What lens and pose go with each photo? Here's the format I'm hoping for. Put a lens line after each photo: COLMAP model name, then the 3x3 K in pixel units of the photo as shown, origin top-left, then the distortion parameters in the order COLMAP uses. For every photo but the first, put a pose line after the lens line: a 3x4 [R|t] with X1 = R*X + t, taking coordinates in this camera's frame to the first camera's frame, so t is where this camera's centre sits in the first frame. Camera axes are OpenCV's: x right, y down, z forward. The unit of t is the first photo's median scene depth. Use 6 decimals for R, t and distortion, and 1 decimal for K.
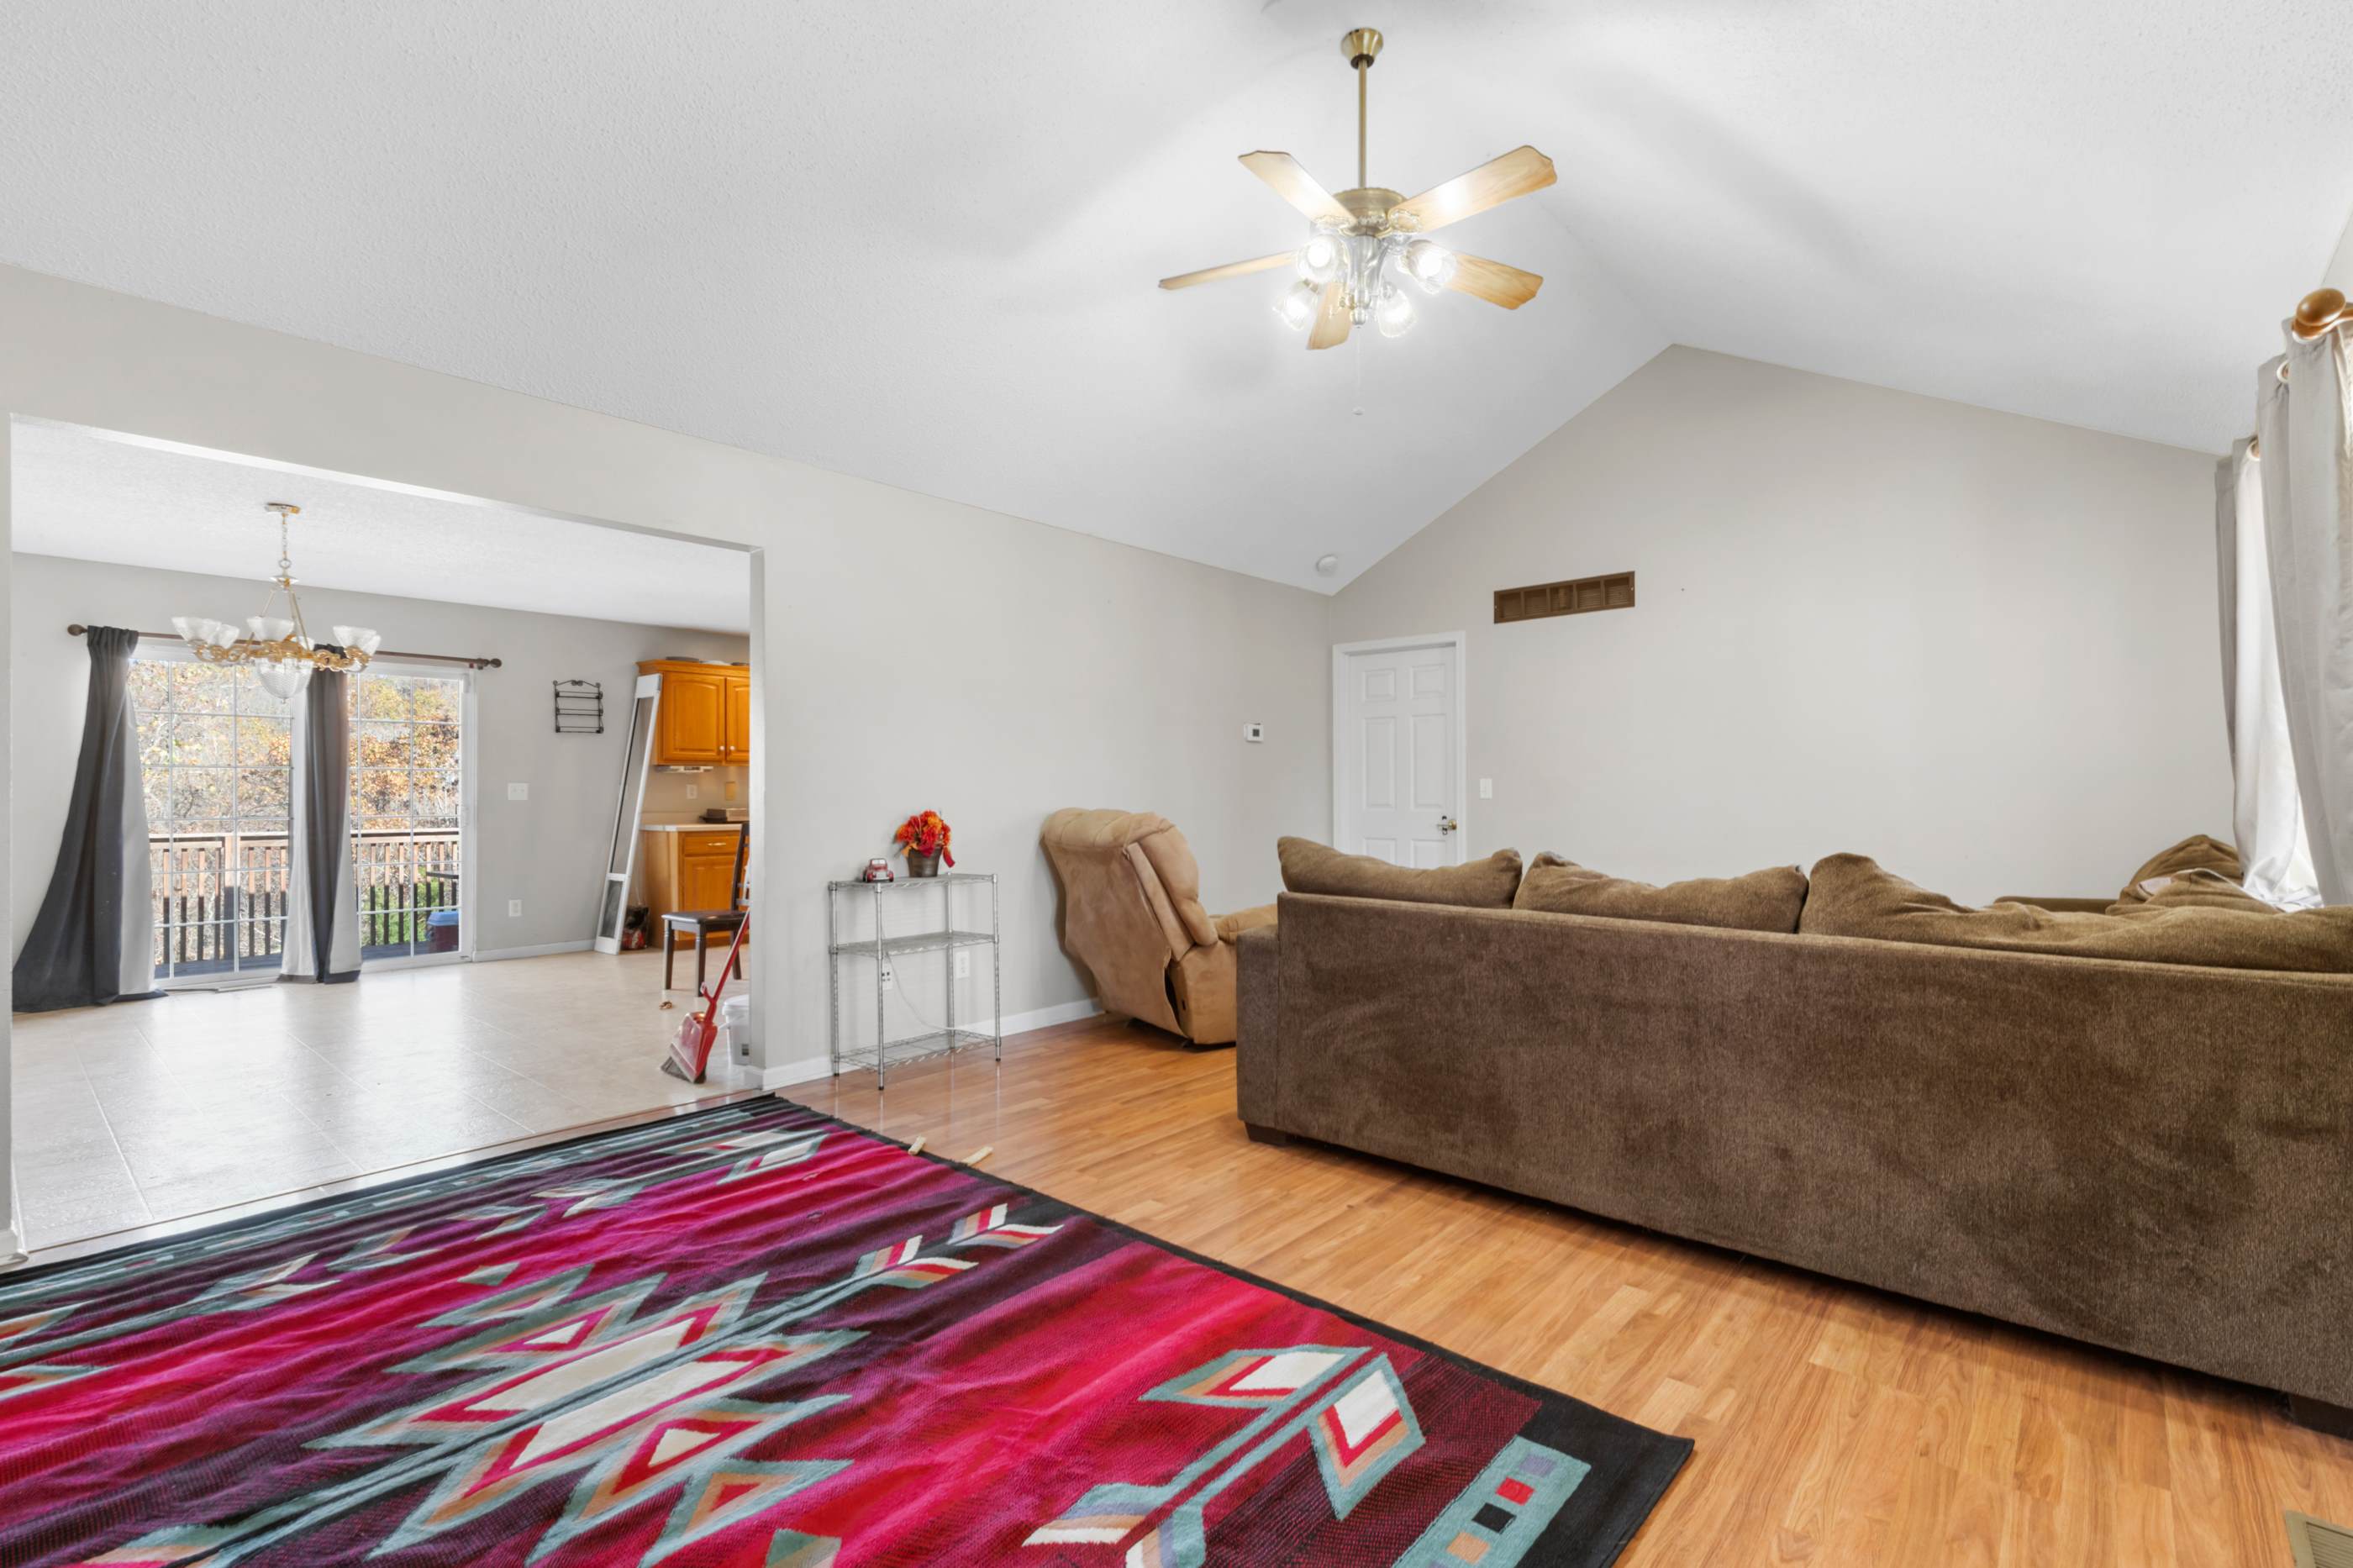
lens RADIAL K [[1056.7, 0, 1173.4], [0, 1056.7, 799.8], [0, 0, 1]] dist [0.000950, 0.000169]
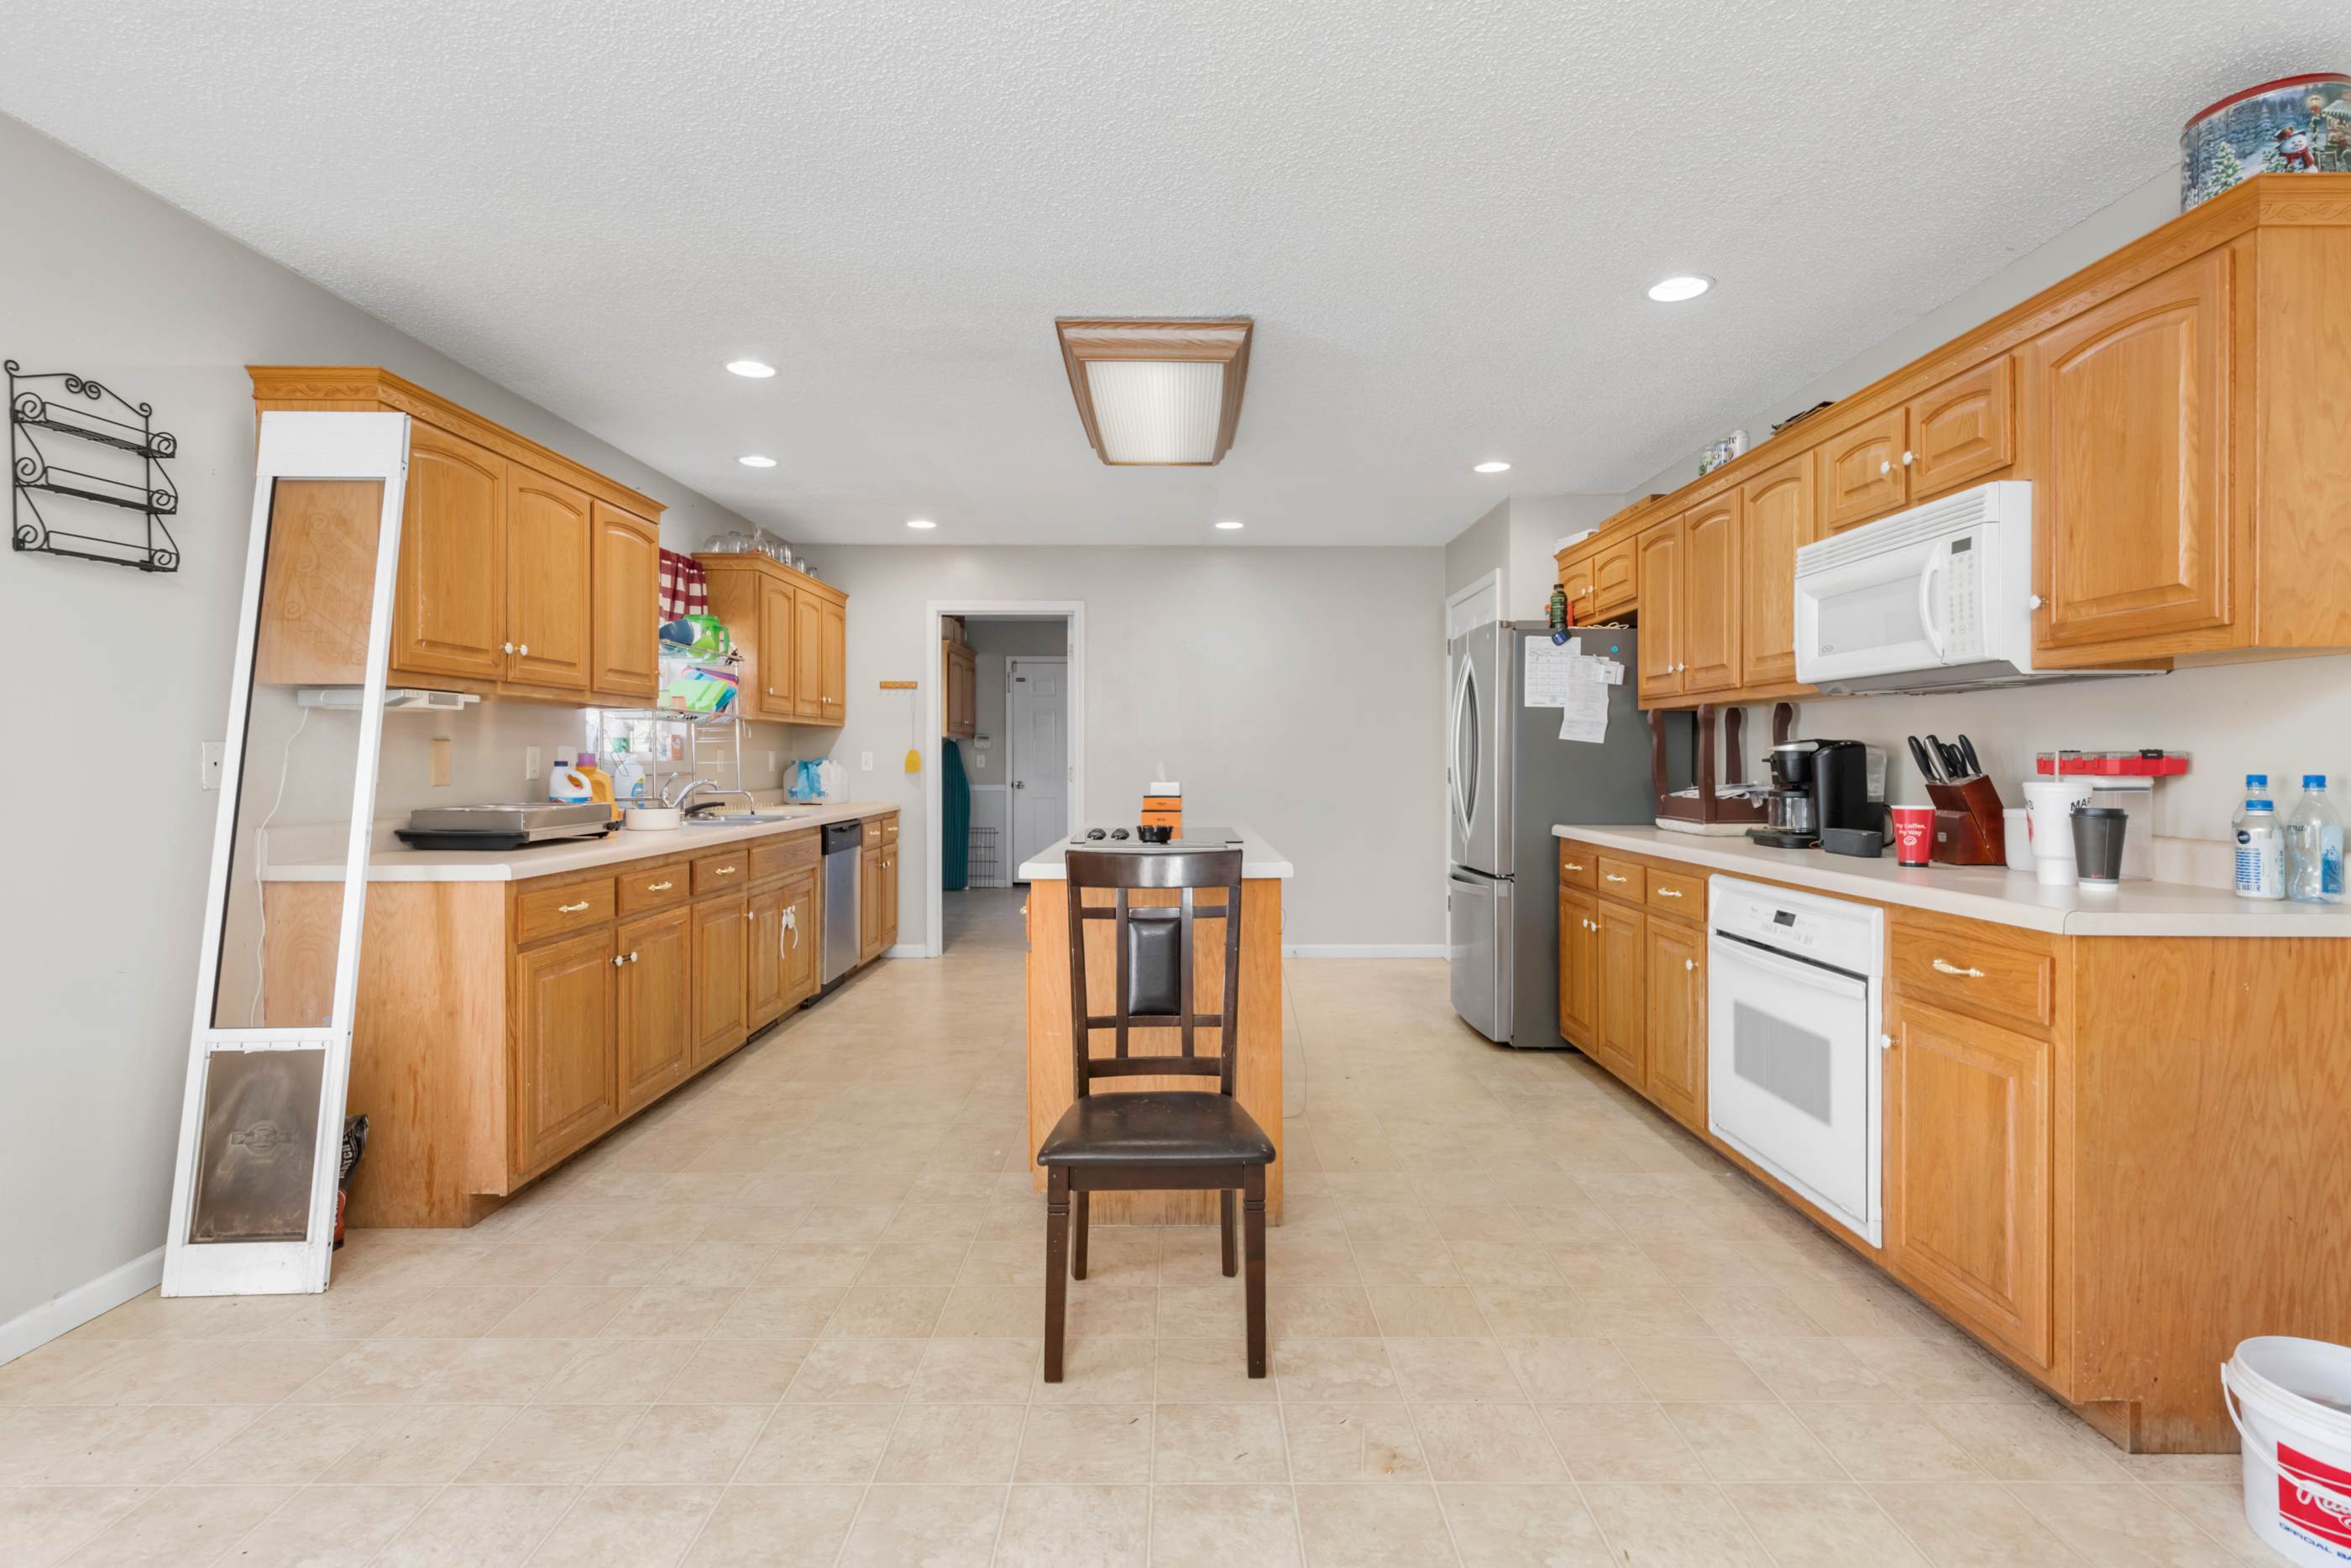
lens RADIAL K [[1124.4, 0, 1180.3], [0, 1124.4, 766.2], [0, 0, 1]] dist [0.000618, 0.000097]
pose [[0.748074, -0.003513, 0.663606, -1.526835], [0.000601, 0.999989, 0.004617, -0.024530], [-0.663615, -0.003055, 0.748068, 1.607443]]
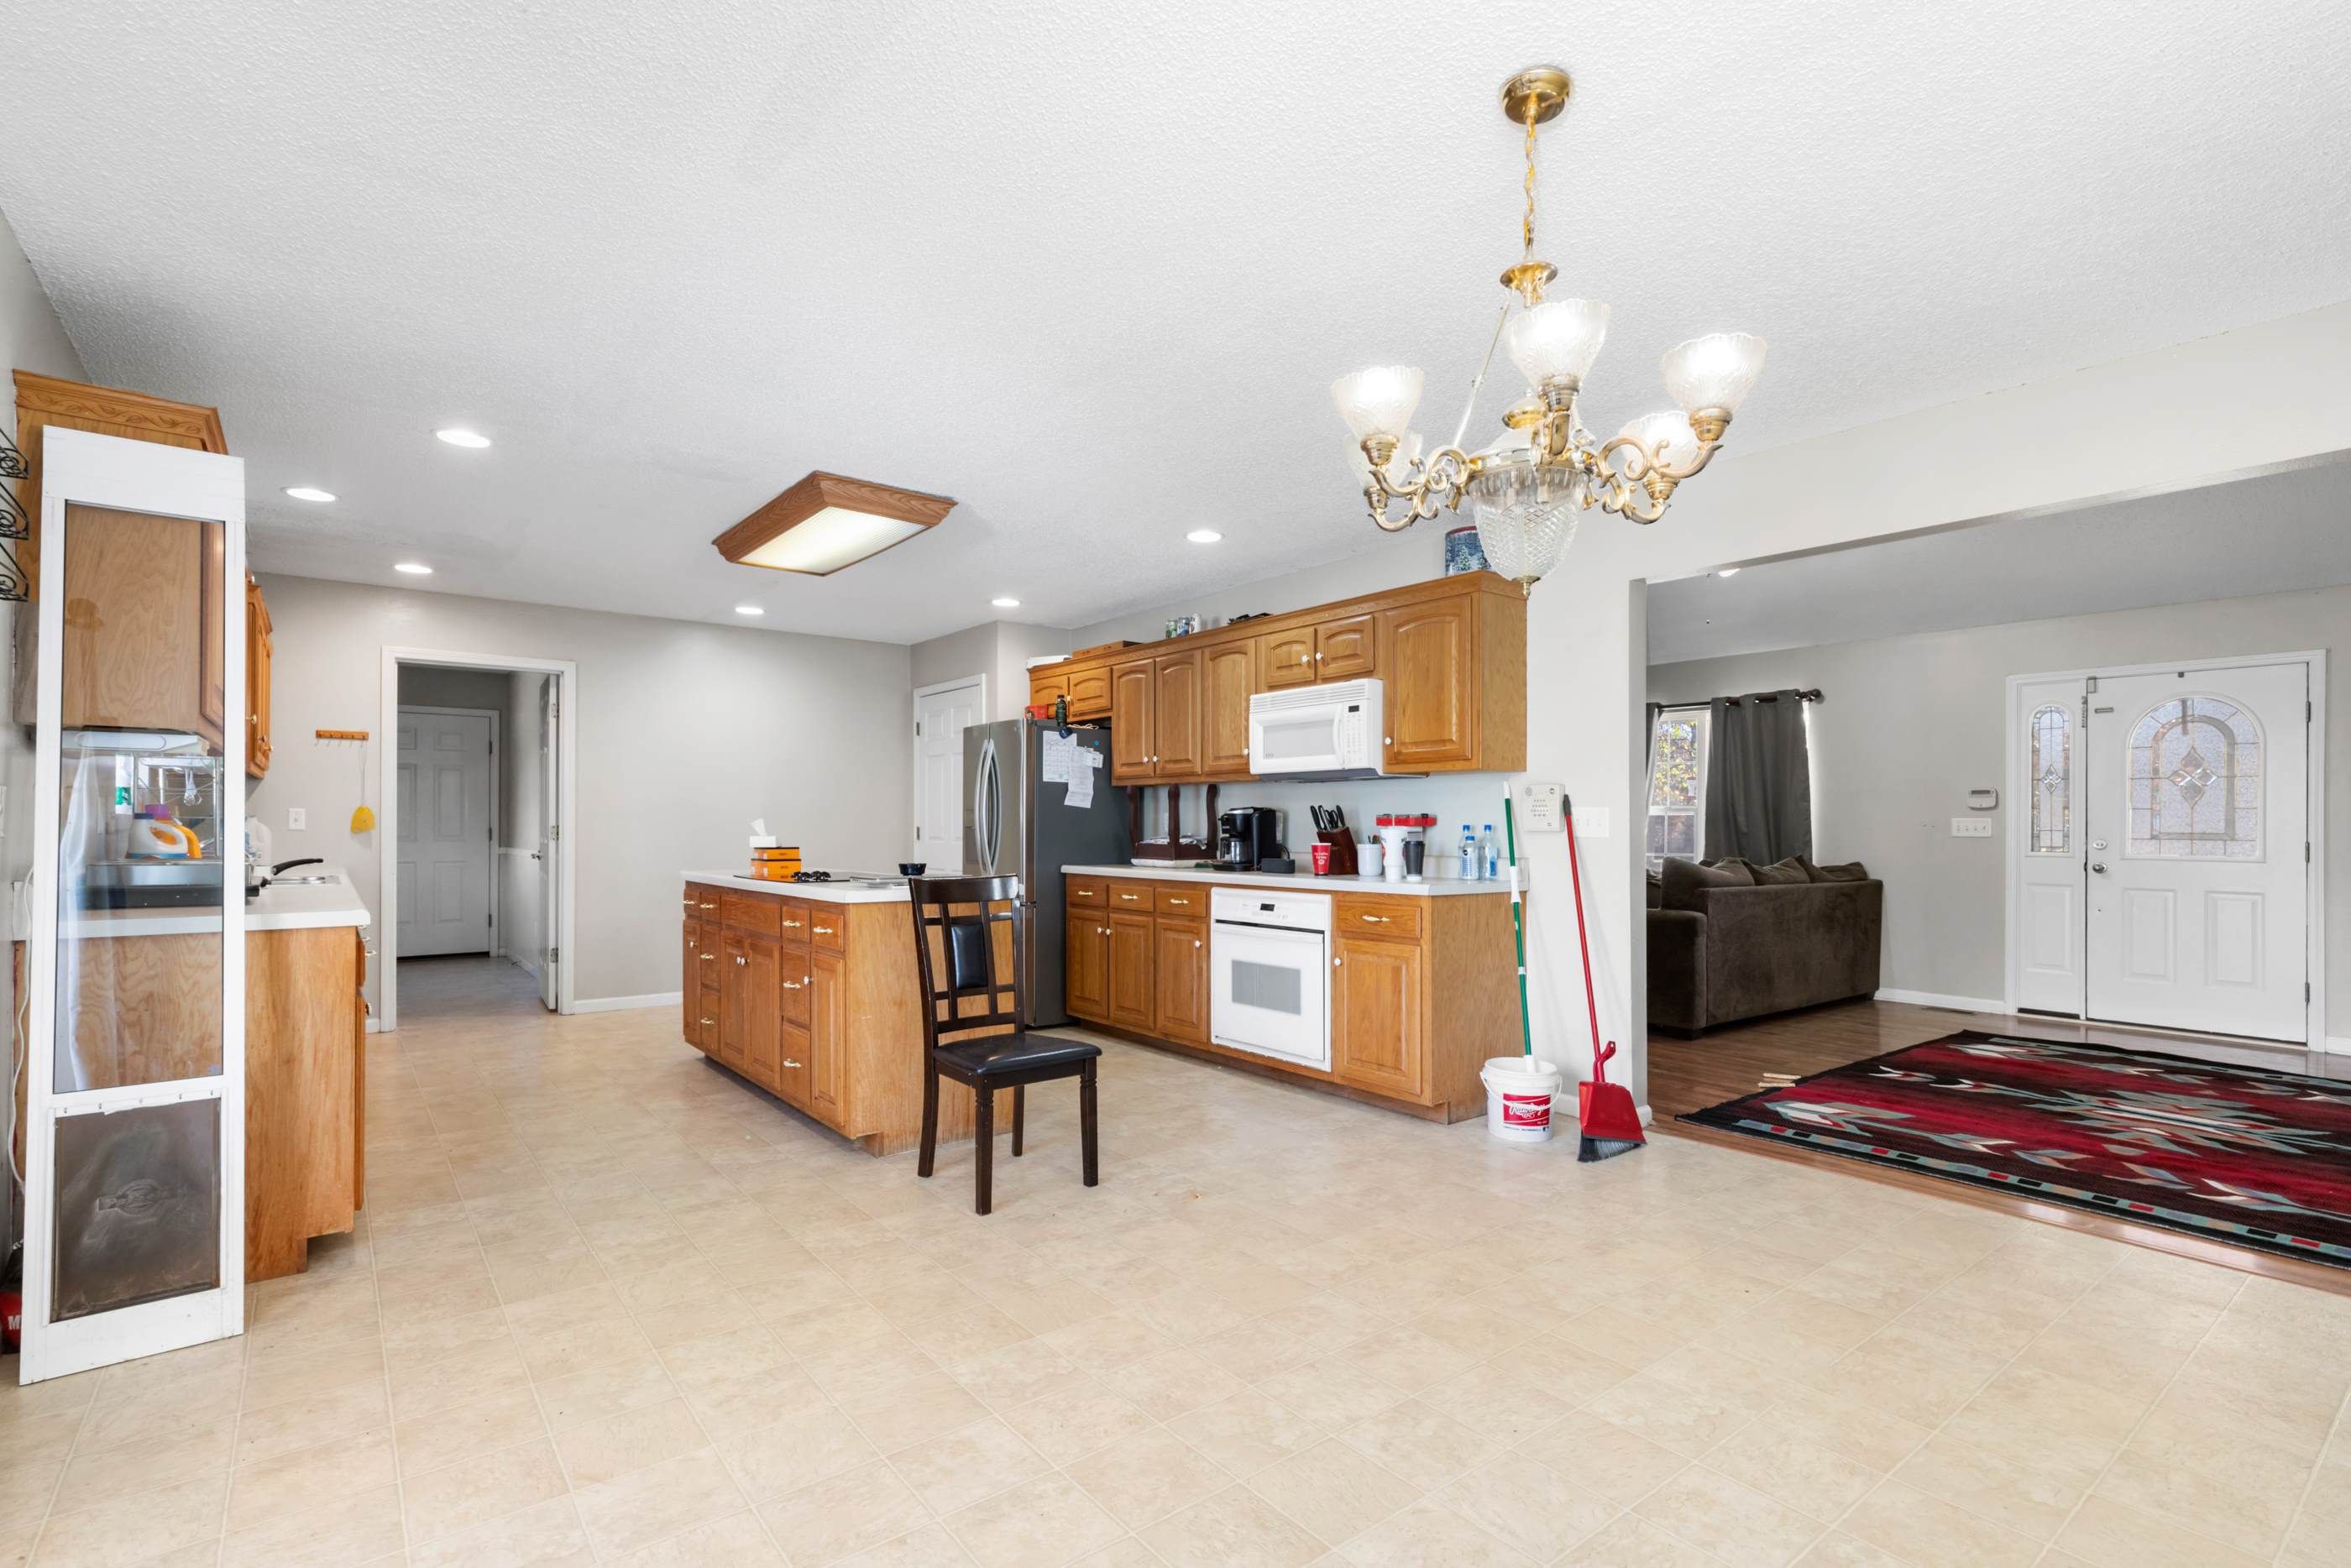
lens RADIAL K [[1096.4, 0, 1178.4], [0, 1096.4, 816.7], [0, 0, 1]] dist [0.002525, 0.000467]
pose [[0.175664, 0.009942, 0.984400, -2.124939], [-0.001465, 0.999951, -0.009838, -0.011572], [-0.984449, 0.000286, 0.175670, 1.810211]]
